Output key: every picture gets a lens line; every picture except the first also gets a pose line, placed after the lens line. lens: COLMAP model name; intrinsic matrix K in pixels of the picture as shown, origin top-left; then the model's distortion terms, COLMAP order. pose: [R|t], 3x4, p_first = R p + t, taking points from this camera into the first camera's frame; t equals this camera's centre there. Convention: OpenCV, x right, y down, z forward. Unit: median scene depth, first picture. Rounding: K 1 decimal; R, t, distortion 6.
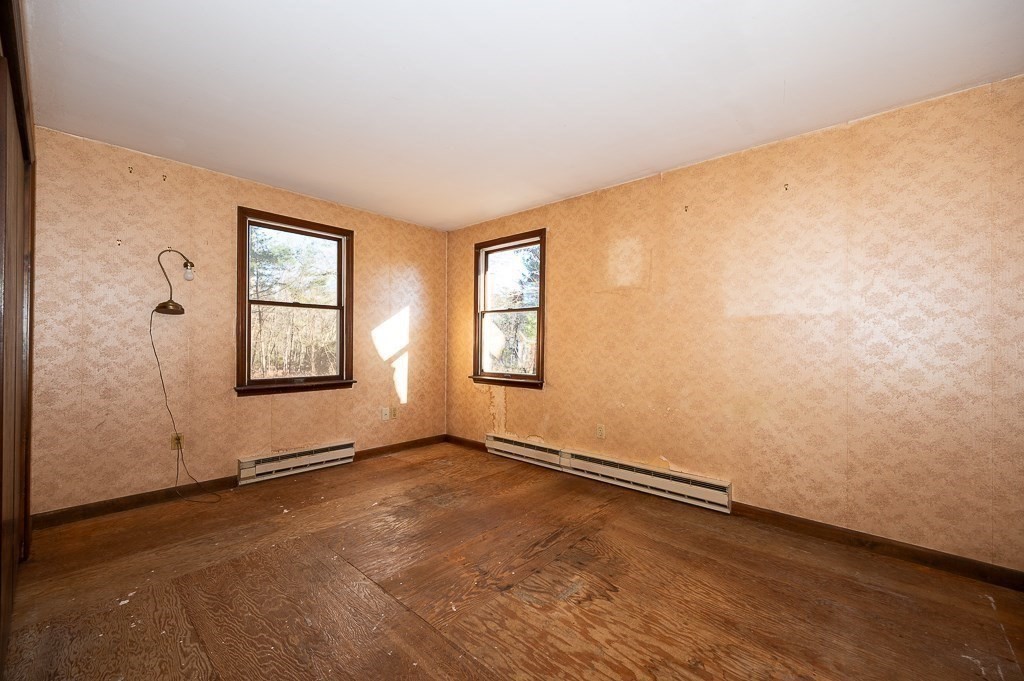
lens RADIAL K [[410.7, 0, 516.8], [0, 410.7, 343.8], [0, 0, 1]] dist [0.001226, 0.000107]
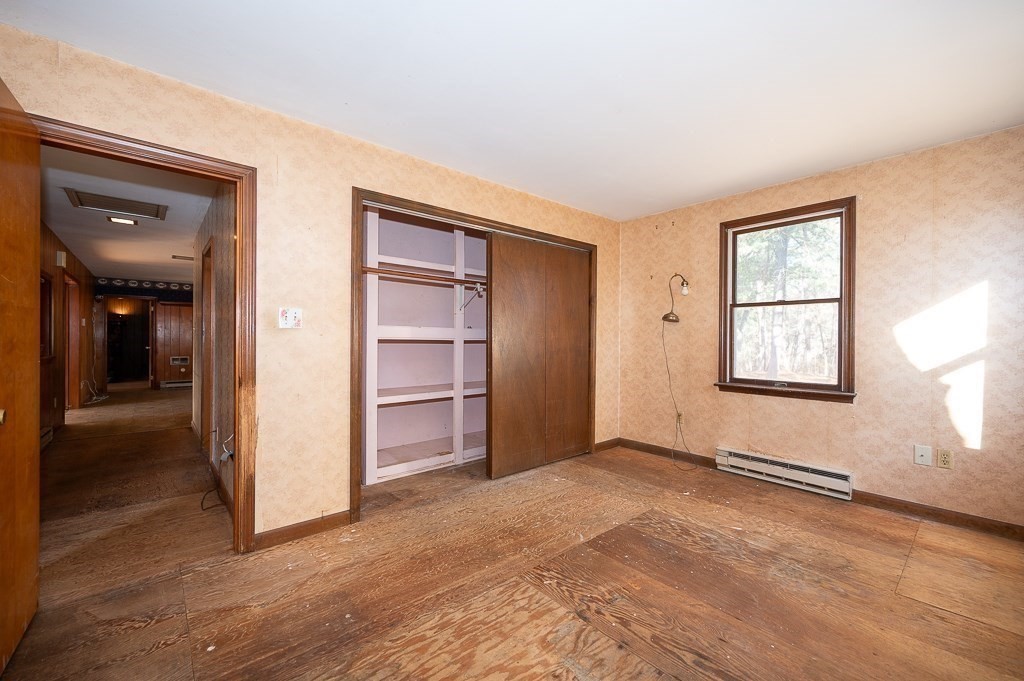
lens RADIAL K [[417.9, 0, 512.9], [0, 417.9, 342.0], [0, 0, 1]] dist [-0.002840, -0.000140]
pose [[-0.127625, -0.003723, -0.991816, 0.545414], [-0.010163, 0.999945, -0.002445, 0.002605], [0.991770, 0.009767, -0.127656, 0.587690]]
